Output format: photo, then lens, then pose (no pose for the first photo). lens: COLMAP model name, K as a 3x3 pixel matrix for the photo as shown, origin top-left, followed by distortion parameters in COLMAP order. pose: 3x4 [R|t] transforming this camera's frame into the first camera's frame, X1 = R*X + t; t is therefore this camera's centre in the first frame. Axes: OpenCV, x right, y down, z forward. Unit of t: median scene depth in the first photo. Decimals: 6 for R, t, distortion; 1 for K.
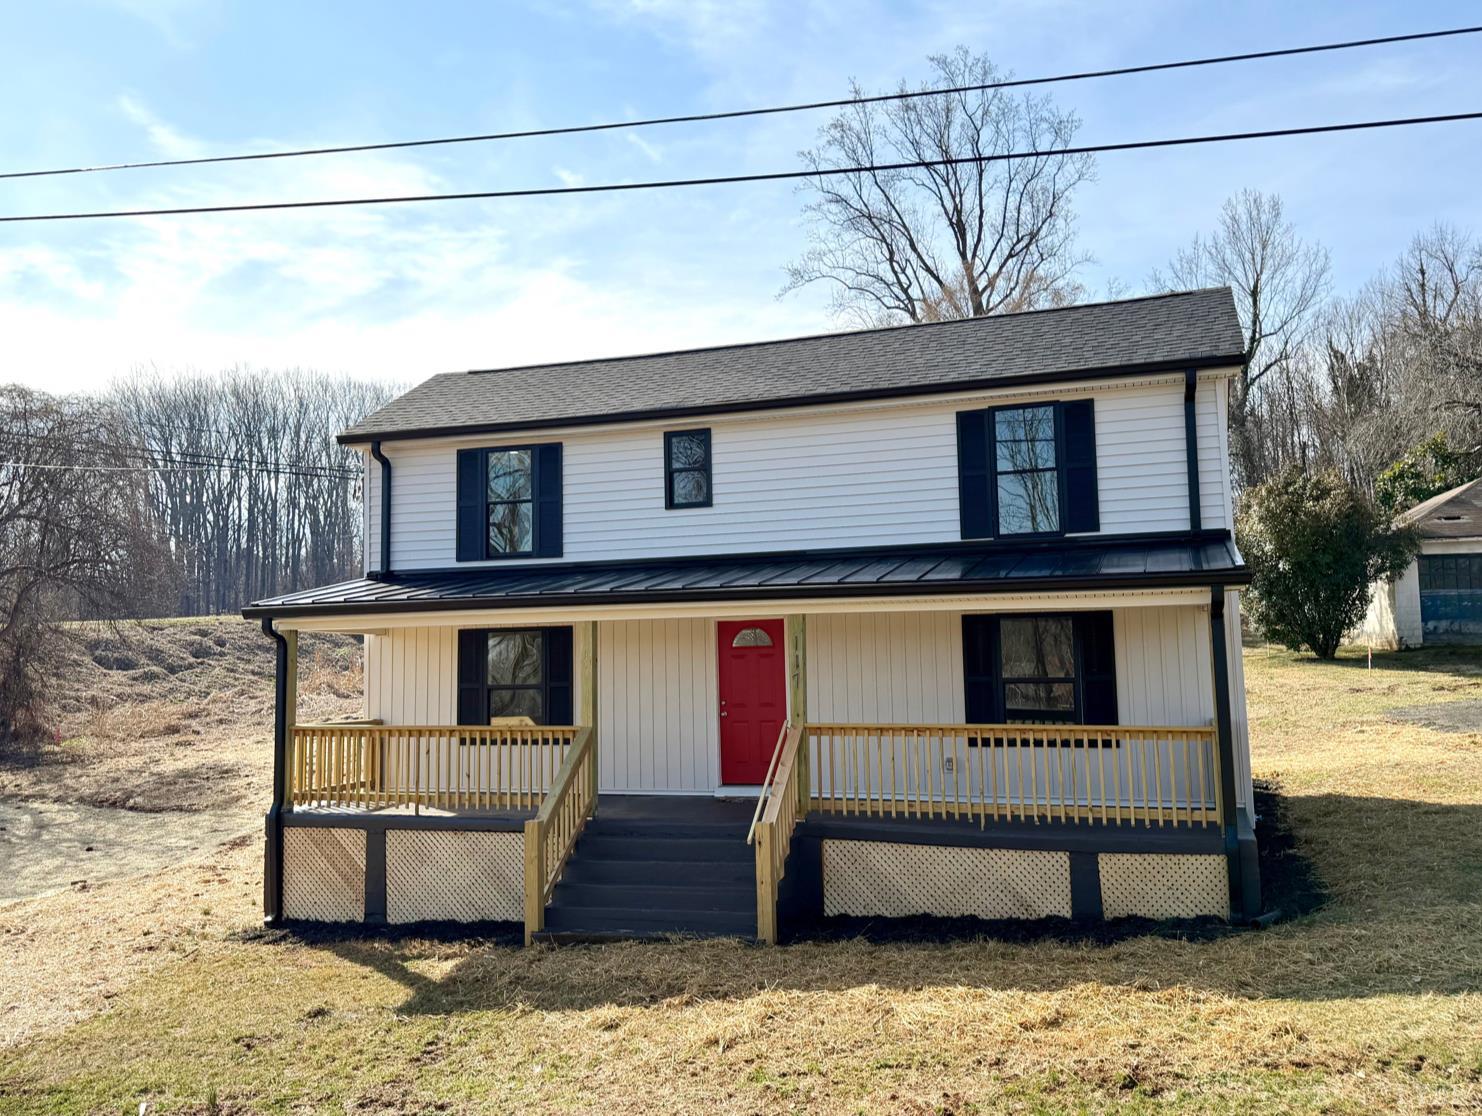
lens RADIAL K [[1262.4, 0, 741.0], [0, 1262.4, 558.0], [0, 0, 1]] dist [0.111262, -0.182460]
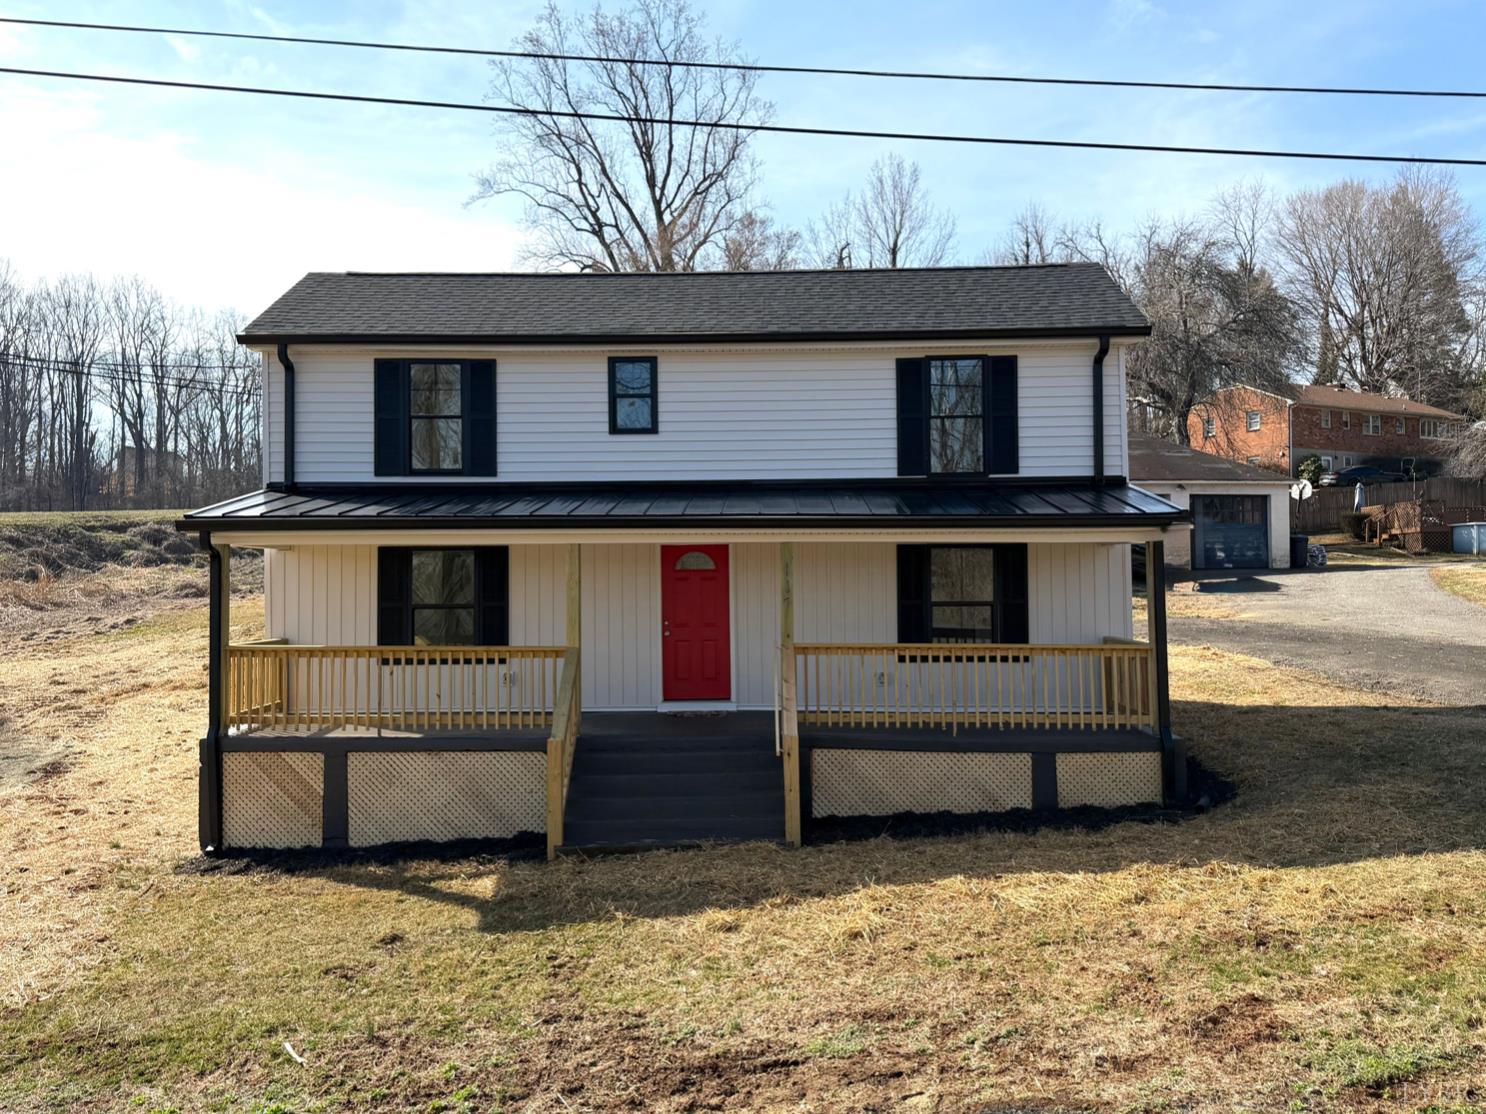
lens RADIAL K [[1209.5, 0, 749.8], [0, 1209.5, 558.2], [0, 0, 1]] dist [0.136480, -0.261465]
pose [[0.952531, 0.017690, 0.303927, -0.275885], [-0.038245, 0.997355, 0.061811, -0.003780], [-0.302030, -0.070500, 0.950688, 0.032067]]
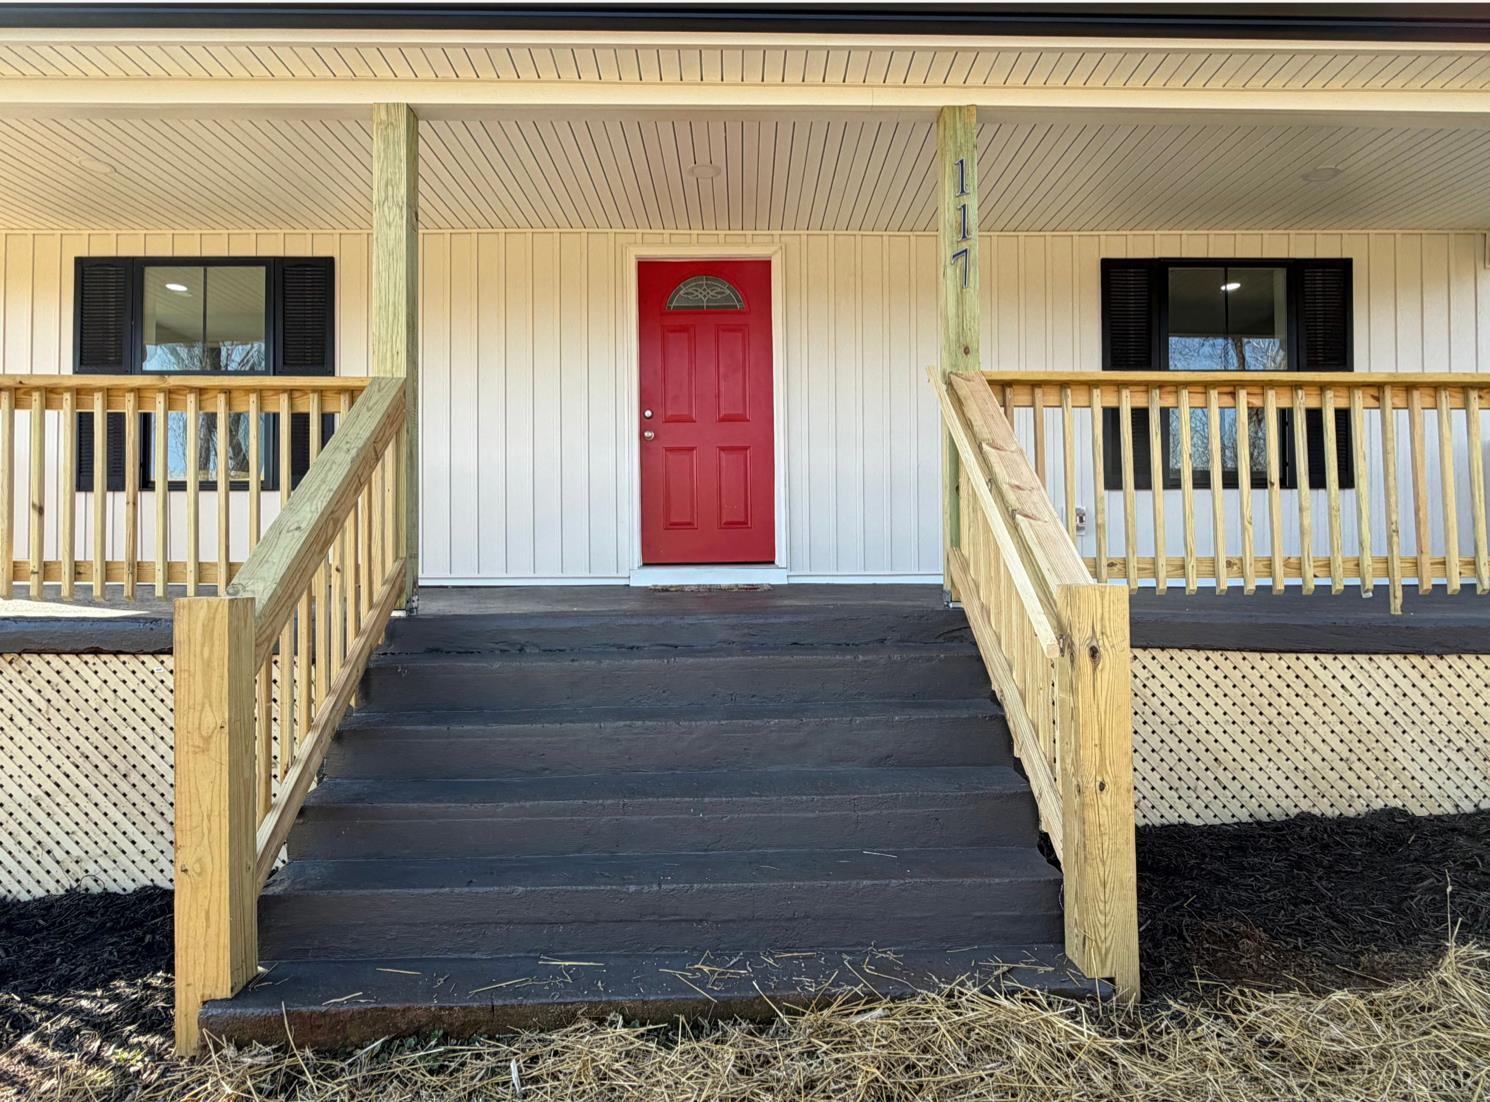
lens RADIAL K [[856.7, 0, 742.7], [0, 856.7, 551.7], [0, 0, 1]] dist [-0.003913, -0.000961]
pose [[0.943024, 0.016104, 0.332334, -0.103459], [-0.041522, 0.996716, 0.069525, 0.158615], [-0.330123, -0.079363, 0.940596, 0.699214]]
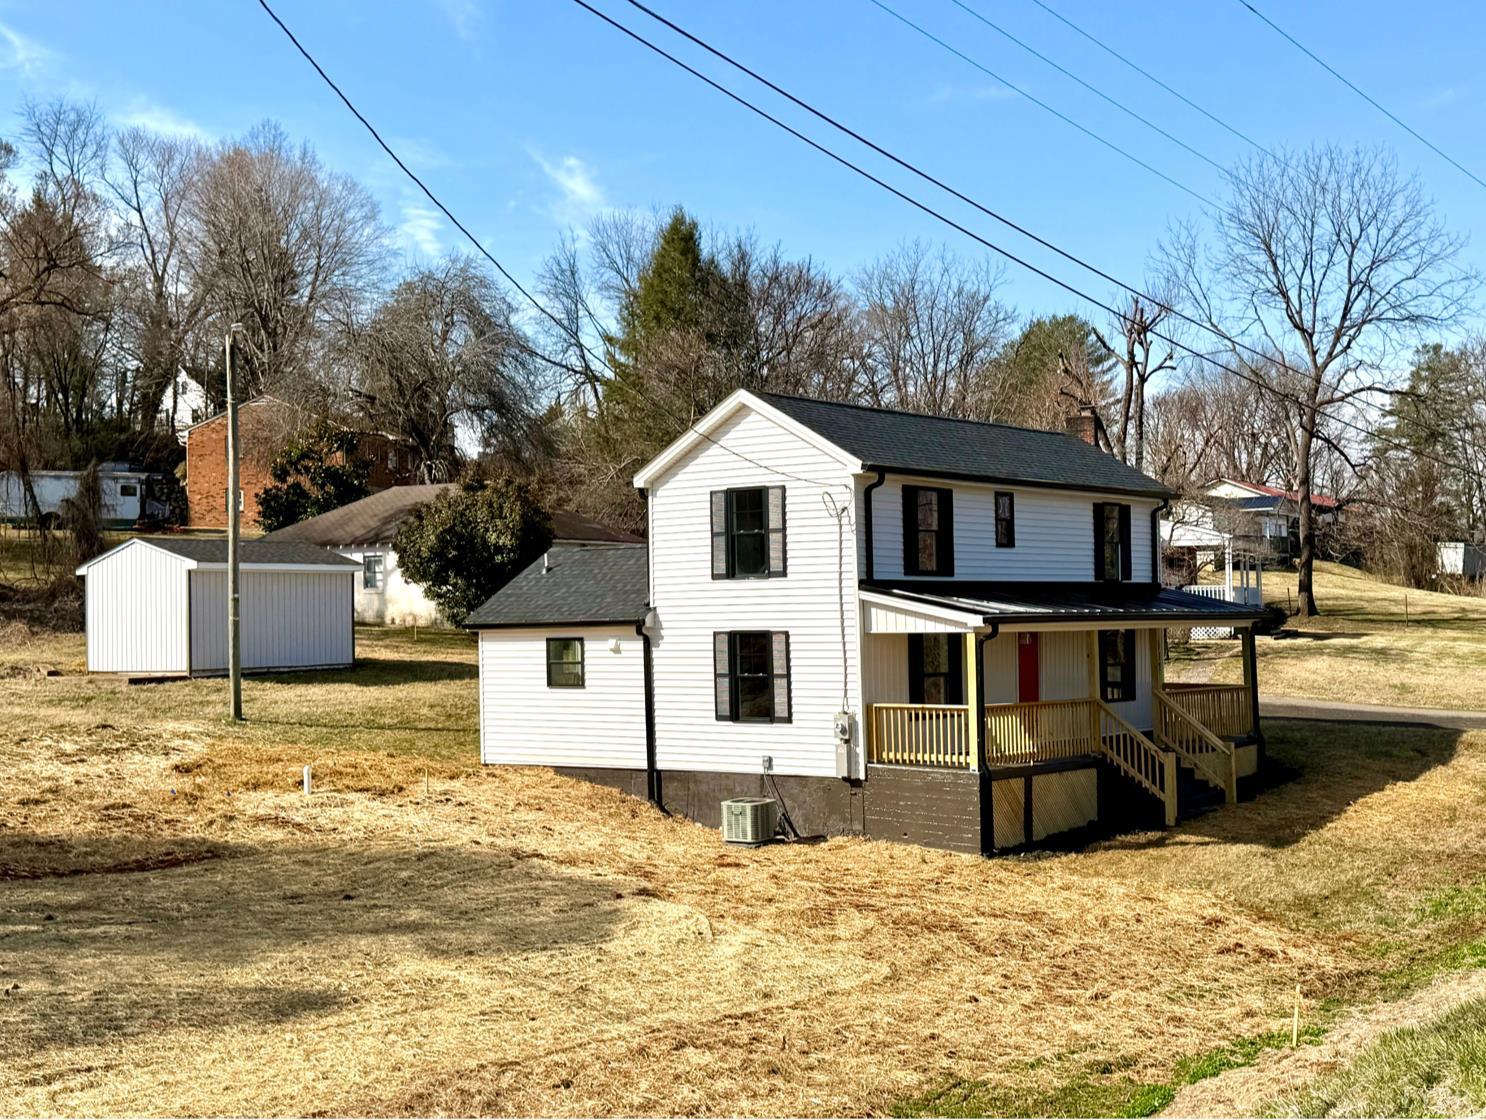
lens RADIAL K [[1890.1, 0, 741.3], [0, 1890.1, 582.7], [0, 0, 1]] dist [0.122823, -0.027824]
pose [[0.328731, 0.031480, 0.943899, -2.383577], [-0.077507, 0.996972, -0.006257, 0.040084], [-0.941238, -0.071101, 0.330176, 0.635673]]
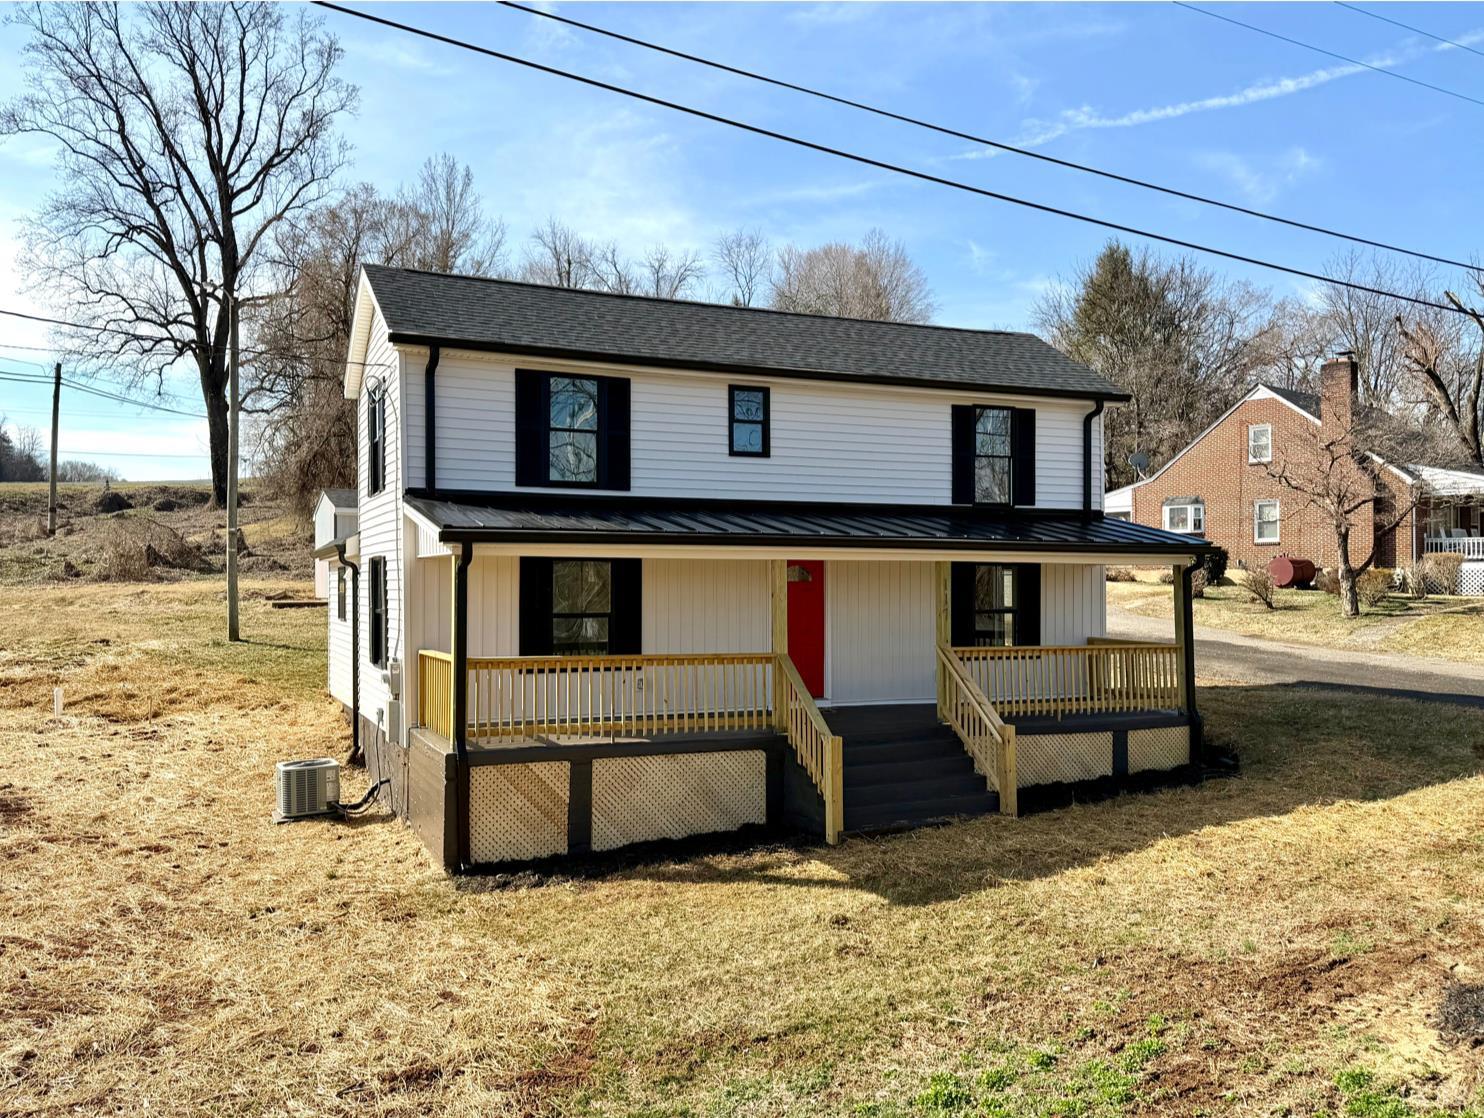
lens RADIAL K [[1179.9, 0, 742.0], [0, 1179.9, 559.0], [0, 0, 1]] dist [0.130501, -0.175362]
pose [[0.731055, 0.030889, 0.681619, -0.839134], [-0.077418, 0.996279, 0.037883, 0.012833], [-0.677913, -0.080464, 0.730726, 0.257978]]
